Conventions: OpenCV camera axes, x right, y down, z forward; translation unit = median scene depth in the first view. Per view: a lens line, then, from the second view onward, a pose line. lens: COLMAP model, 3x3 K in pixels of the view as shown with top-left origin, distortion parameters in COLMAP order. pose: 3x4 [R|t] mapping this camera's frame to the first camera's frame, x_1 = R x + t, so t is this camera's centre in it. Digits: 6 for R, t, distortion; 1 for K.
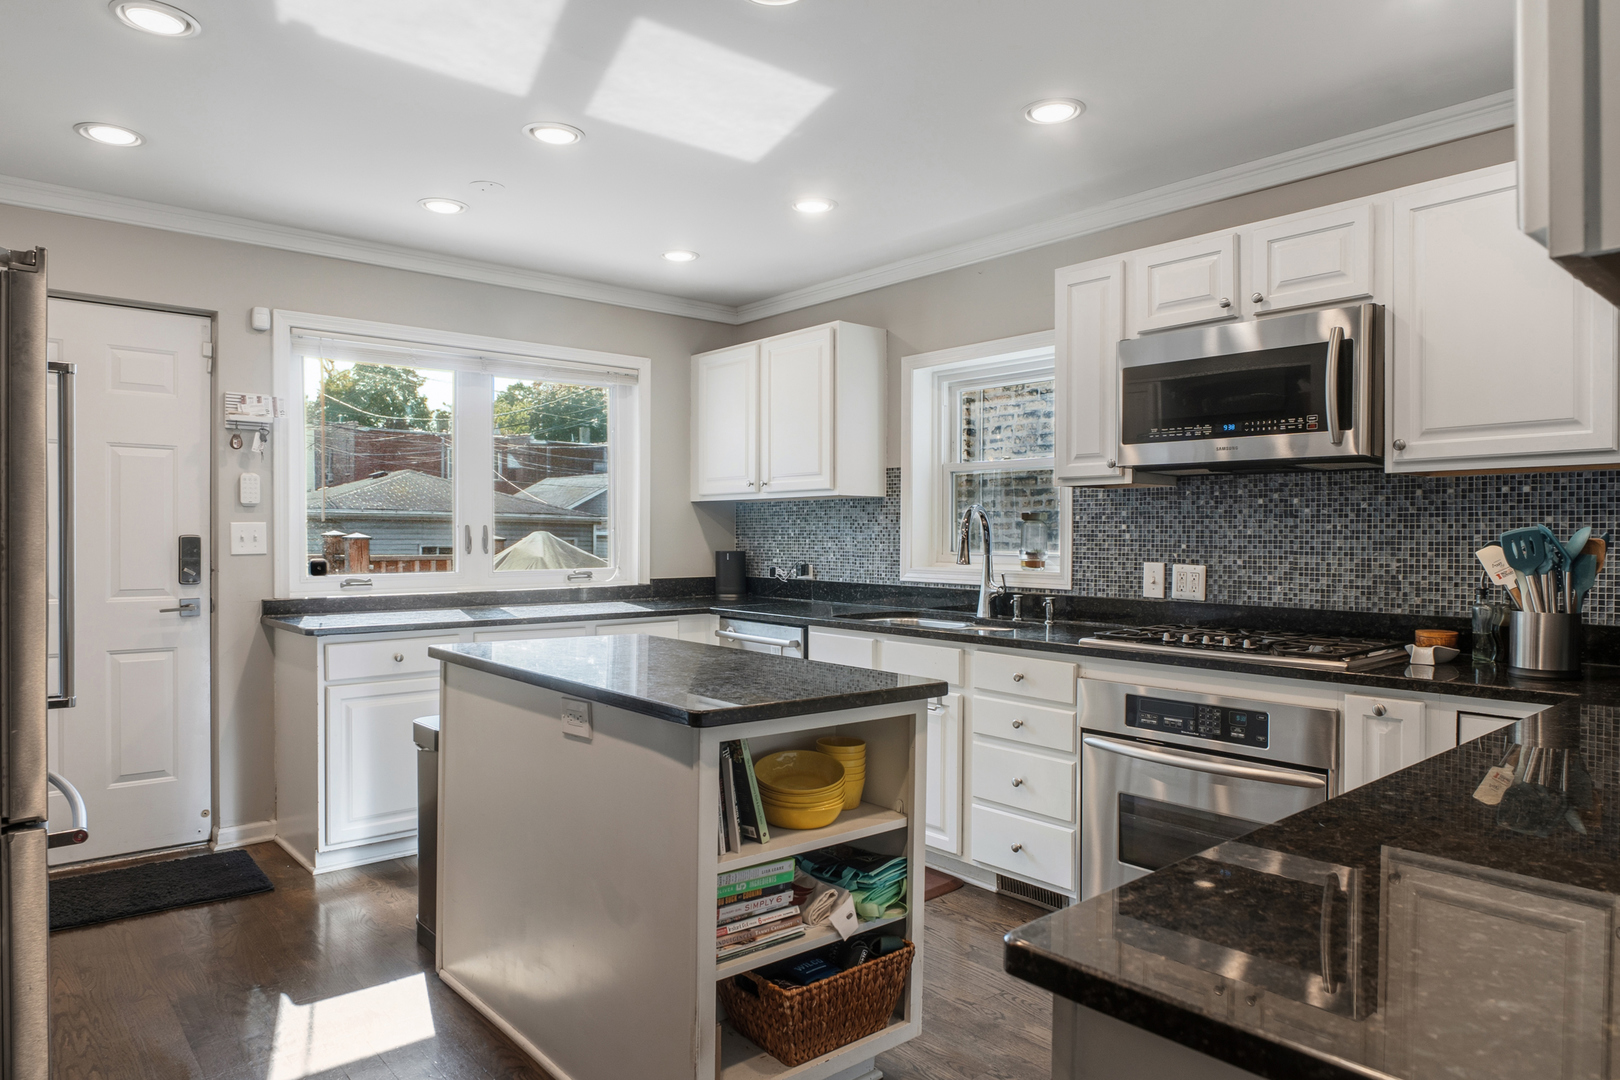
lens RADIAL K [[1010.4, 0, 810.0], [0, 1010.4, 540.0], [0, 0, 1]] dist [-0.025499, -0.002078]
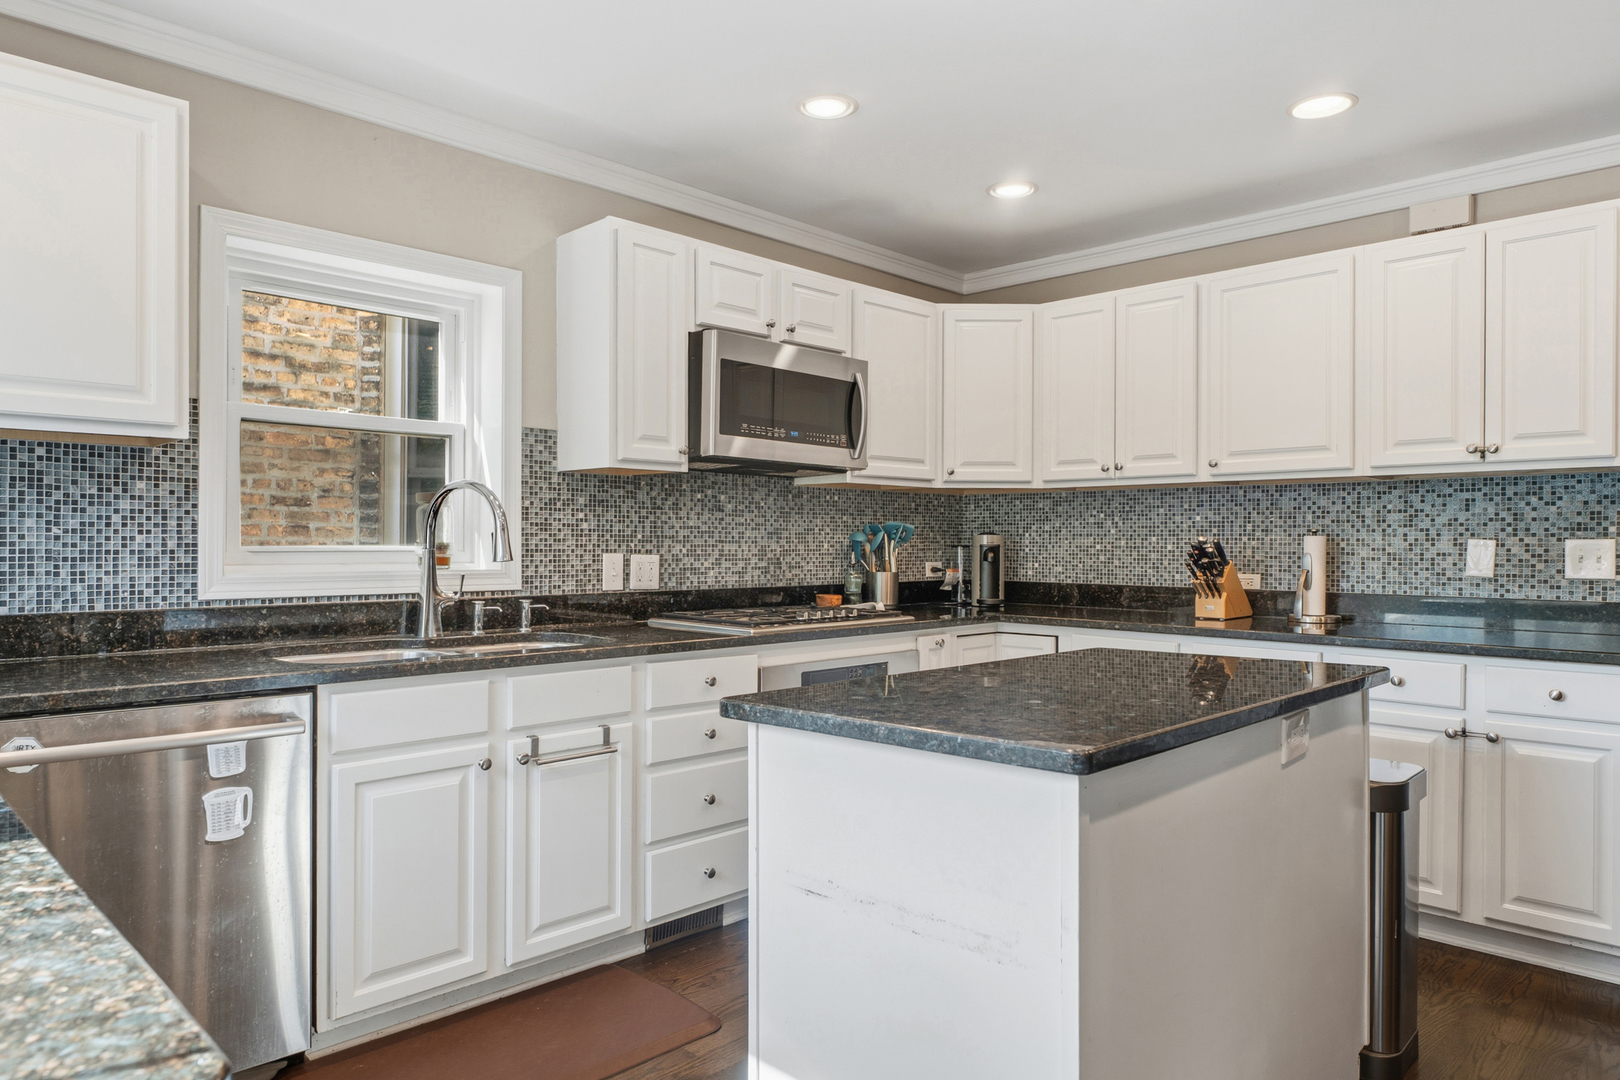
lens RADIAL K [[1010.4, 0, 810.0], [0, 1010.4, 540.0], [0, 0, 1]] dist [-0.025499, -0.002078]
pose [[-0.090239, -0.004415, 0.995910, -0.595607], [-0.001817, 0.999989, 0.004268, 0.004823], [-0.995918, -0.001425, -0.090246, 0.852341]]
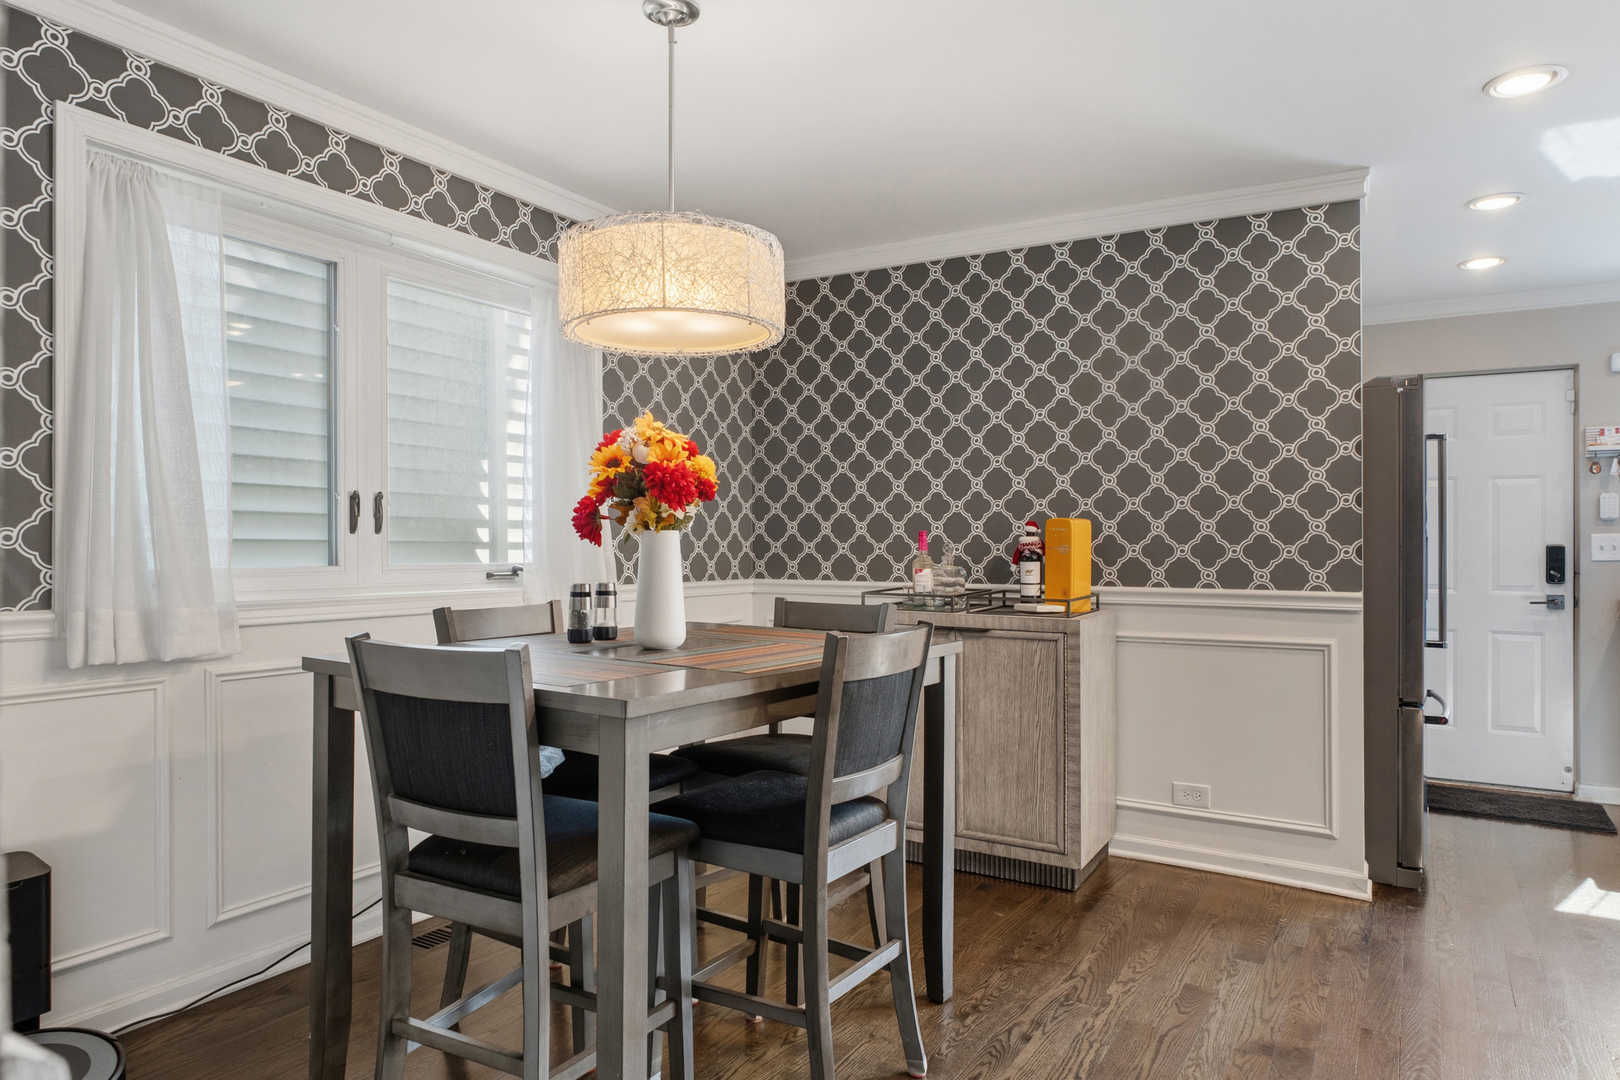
lens RADIAL K [[1017.7, 0, 810.0], [0, 1017.7, 540.0], [0, 0, 1]] dist [-0.008151, 0.000923]
pose [[0.314343, -0.006685, -0.949286, 0.297585], [-0.011758, 0.999871, -0.010934, 0.014680], [0.949237, 0.014599, 0.314224, -0.295689]]
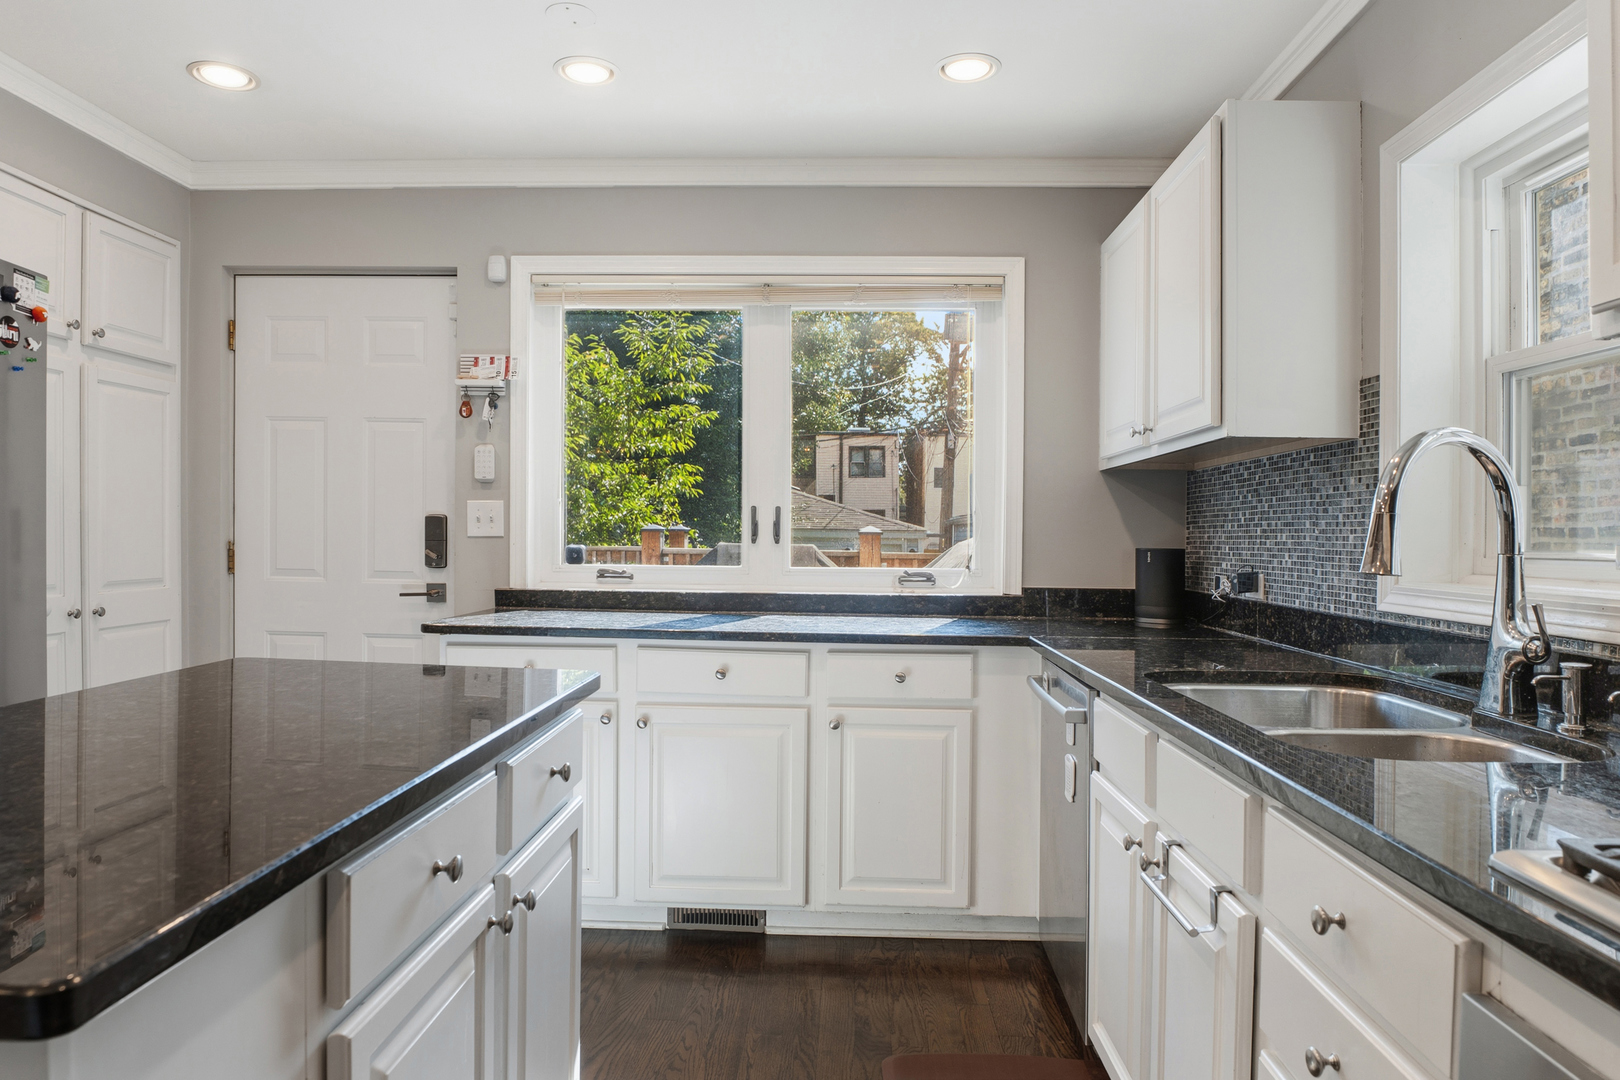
lens RADIAL K [[1010.4, 0, 810.0], [0, 1010.4, 540.0], [0, 0, 1]] dist [-0.025499, -0.002078]
pose [[0.724428, 0.009806, -0.689280, 0.267737], [-0.016990, 0.999849, -0.003633, 0.016058], [0.689141, 0.014343, 0.724485, 0.564174]]
